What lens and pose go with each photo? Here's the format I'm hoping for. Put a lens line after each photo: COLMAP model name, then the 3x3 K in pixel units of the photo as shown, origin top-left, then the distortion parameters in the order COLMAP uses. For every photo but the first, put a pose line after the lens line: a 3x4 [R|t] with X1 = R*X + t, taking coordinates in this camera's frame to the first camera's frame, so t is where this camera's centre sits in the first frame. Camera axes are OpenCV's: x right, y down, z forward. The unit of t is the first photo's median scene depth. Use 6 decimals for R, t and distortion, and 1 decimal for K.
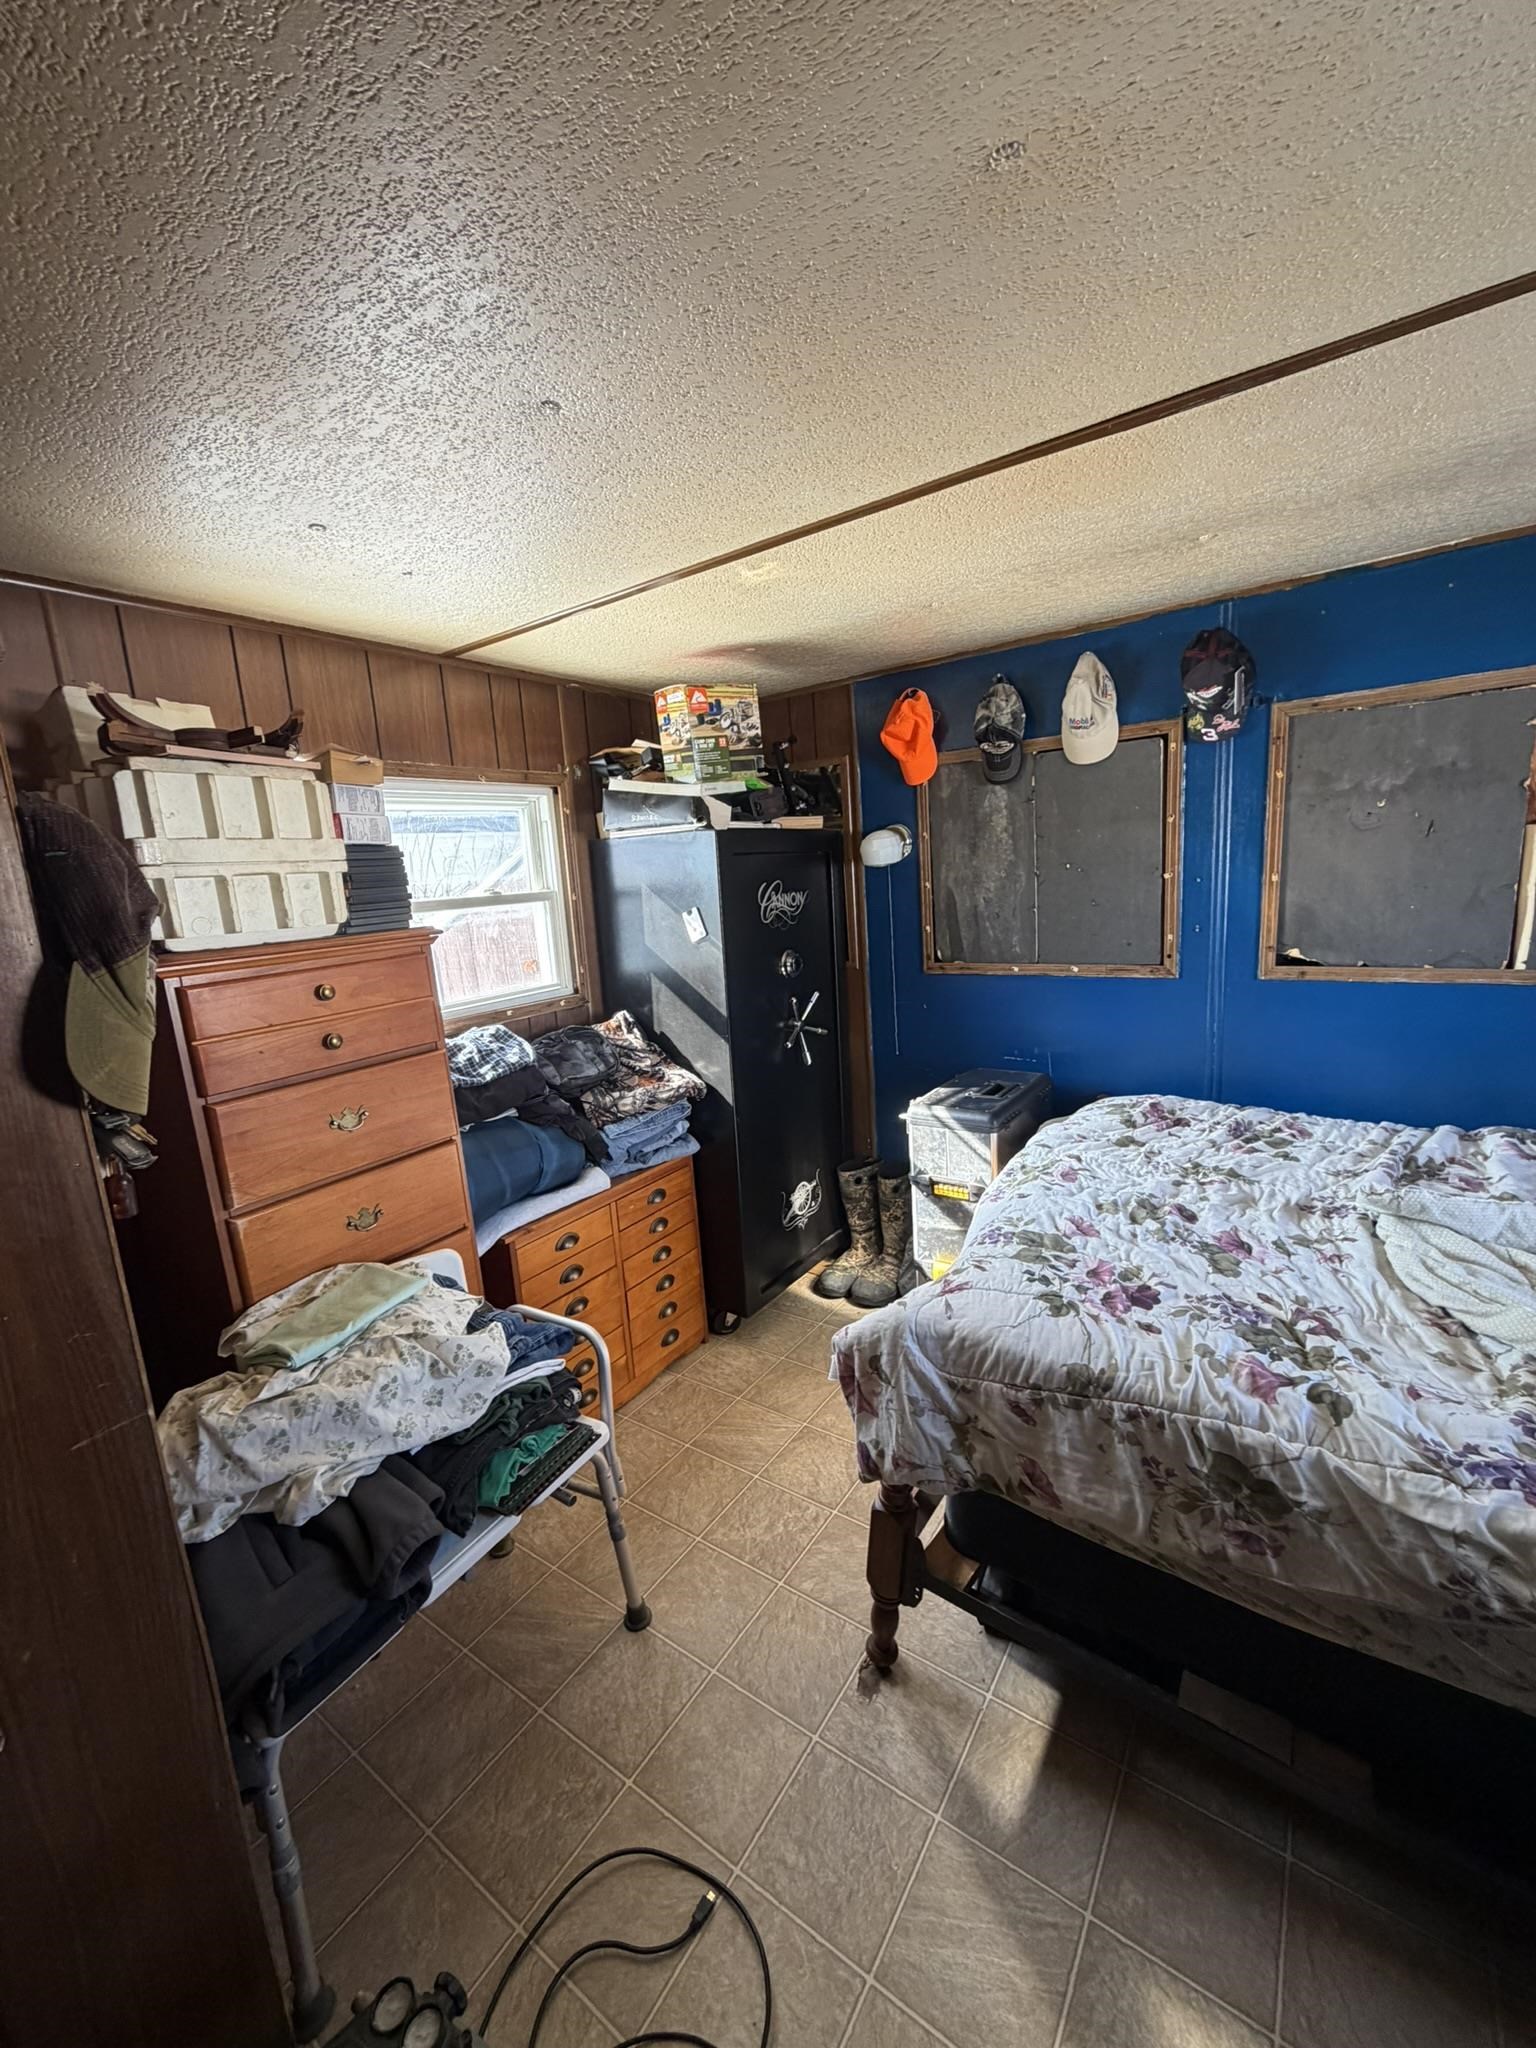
lens RADIAL K [[815.3, 0, 769.6], [0, 815.3, 1017.8], [0, 0, 1]] dist [-0.000507, 0.000021]
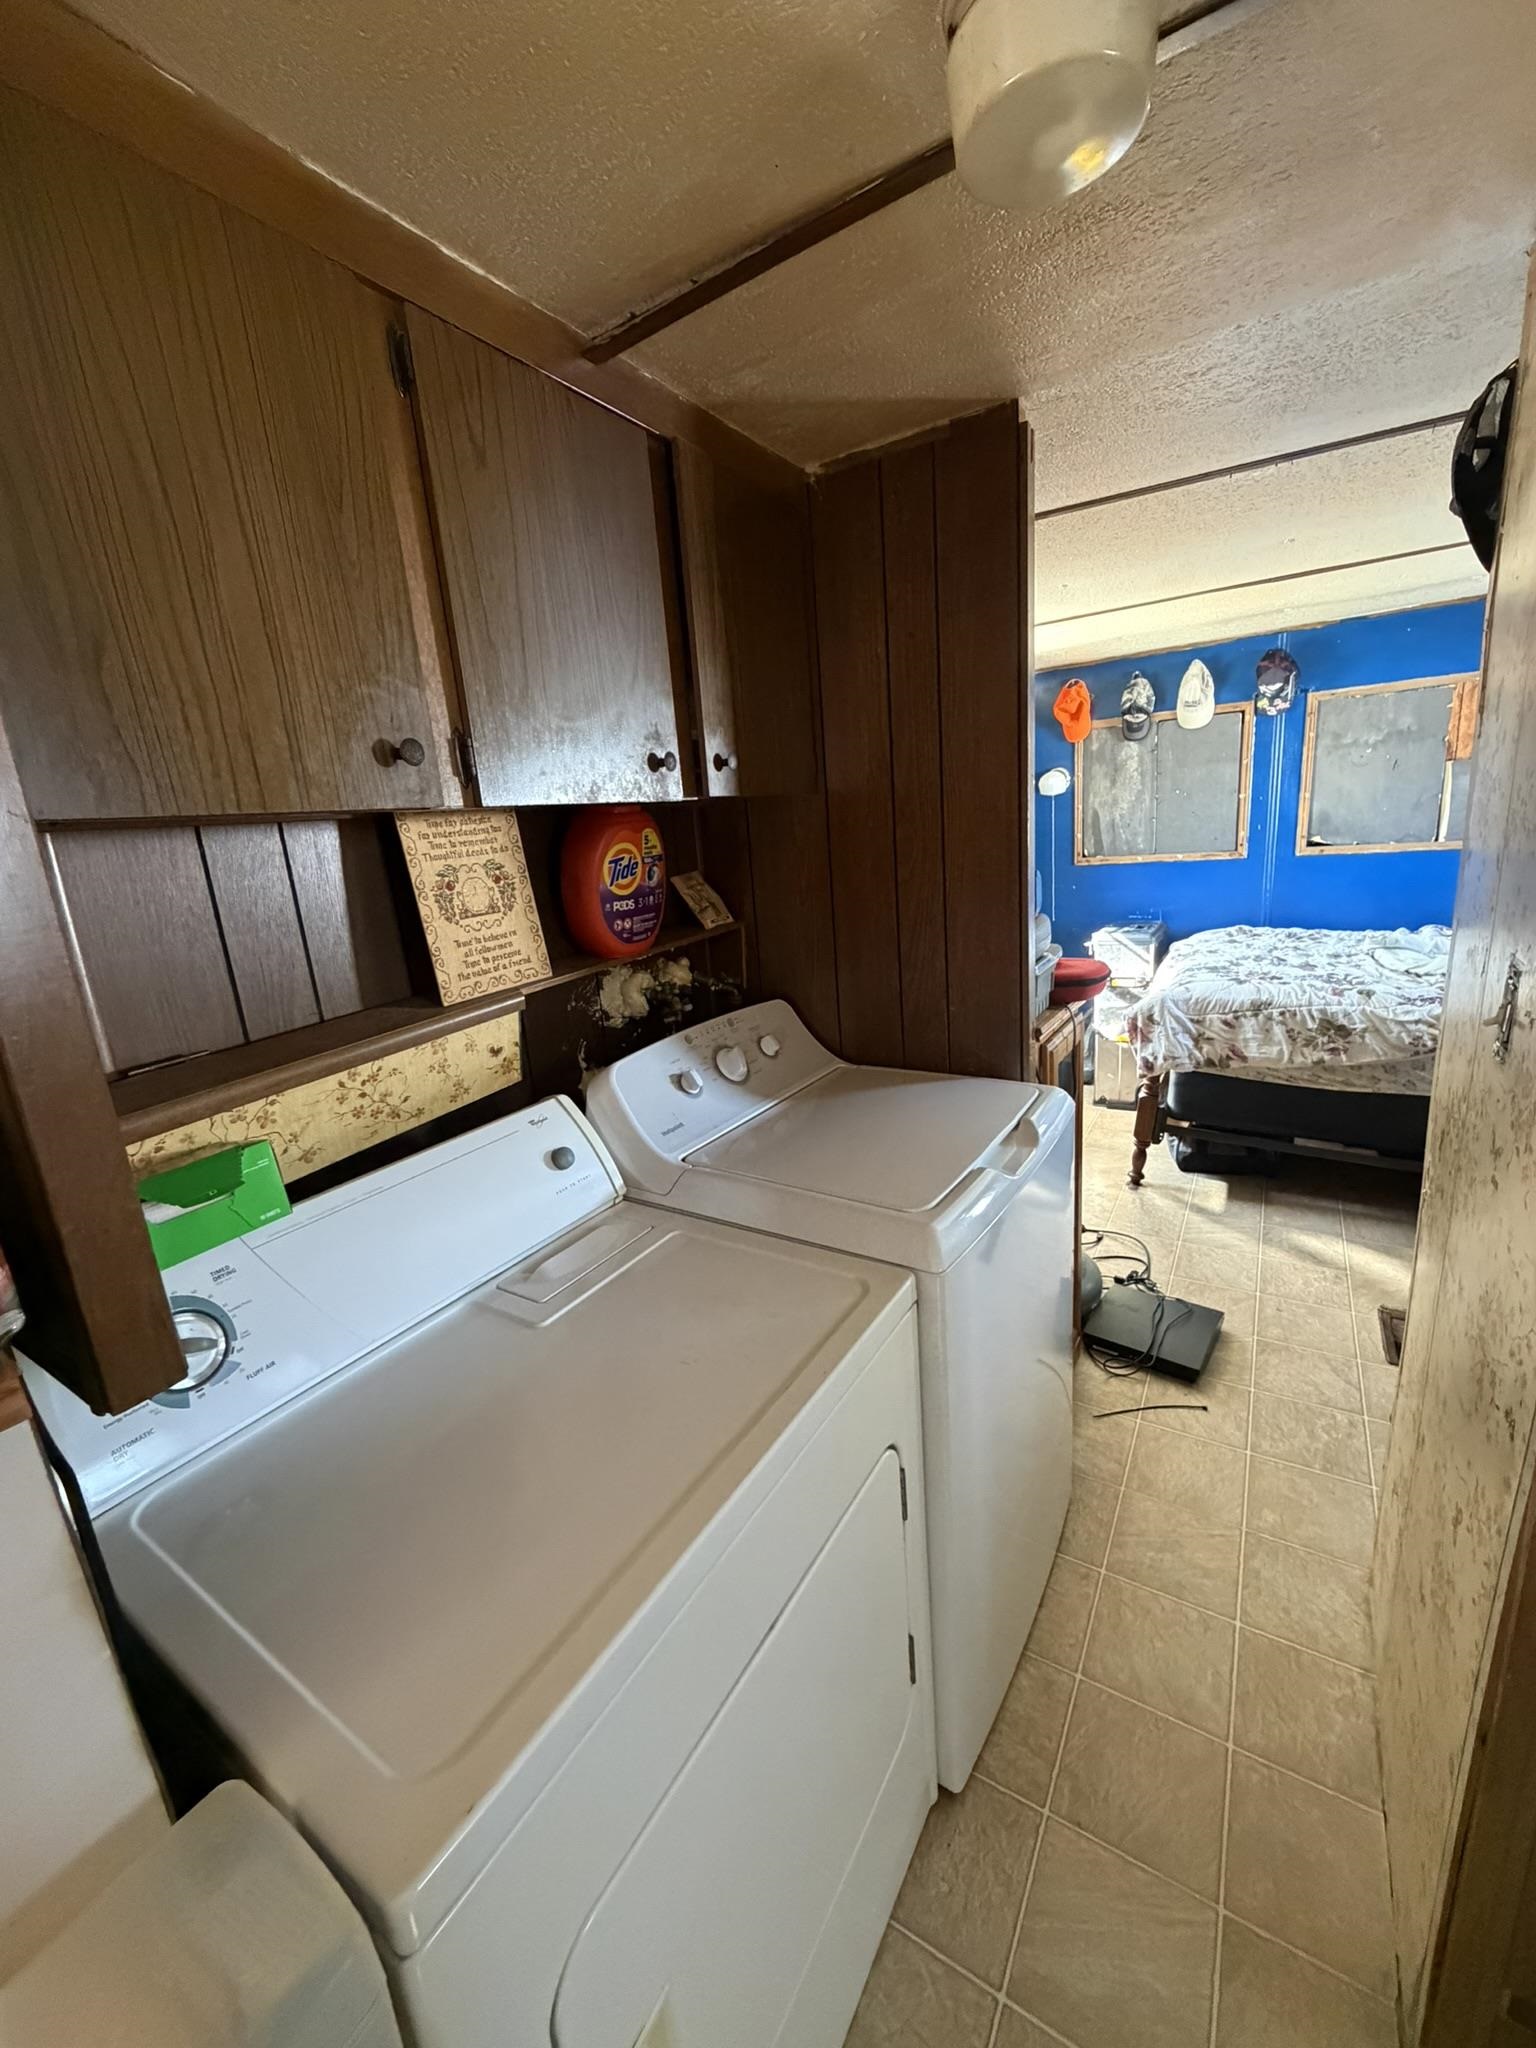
lens RADIAL K [[815.3, 0, 769.6], [0, 815.3, 1017.8], [0, 0, 1]] dist [-0.000507, 0.000021]
pose [[0.998146, -0.027291, 0.054396, -0.713825], [0.024575, 0.998448, 0.049985, 0.212197], [-0.055676, -0.048556, 0.997268, -0.779908]]
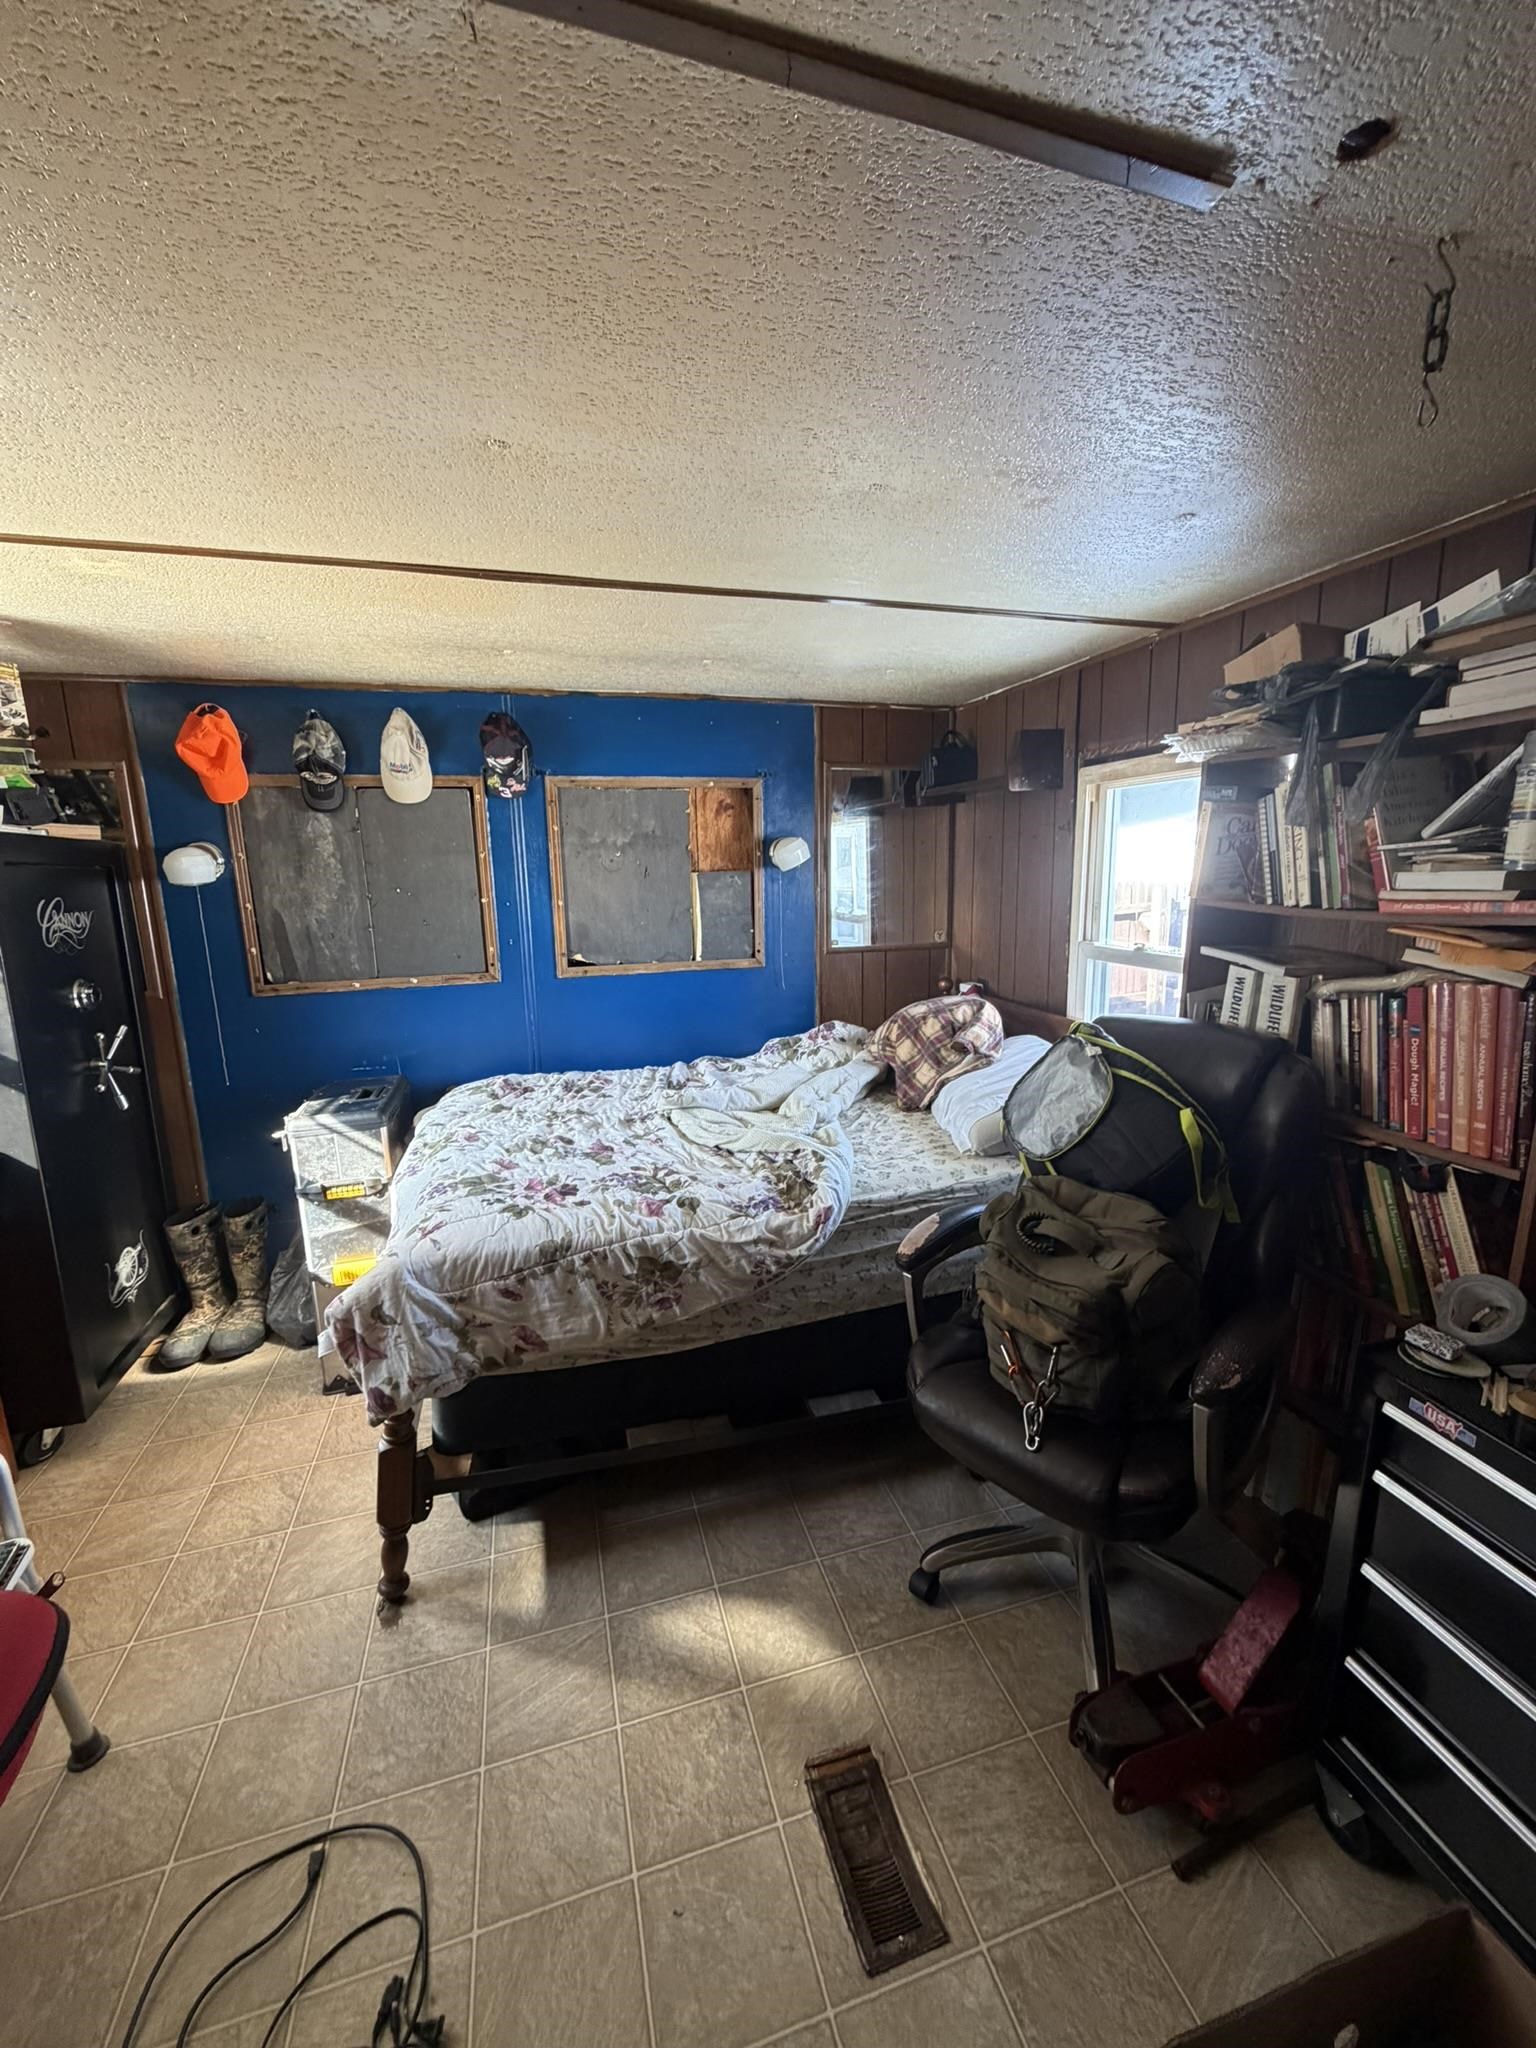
lens RADIAL K [[815.3, 0, 769.6], [0, 815.3, 1017.8], [0, 0, 1]] dist [-0.000507, 0.000021]
pose [[0.623343, -0.090473, 0.776697, -0.273634], [0.123726, 0.992183, 0.016277, 0.045869], [-0.772098, 0.085952, 0.629665, -0.128872]]
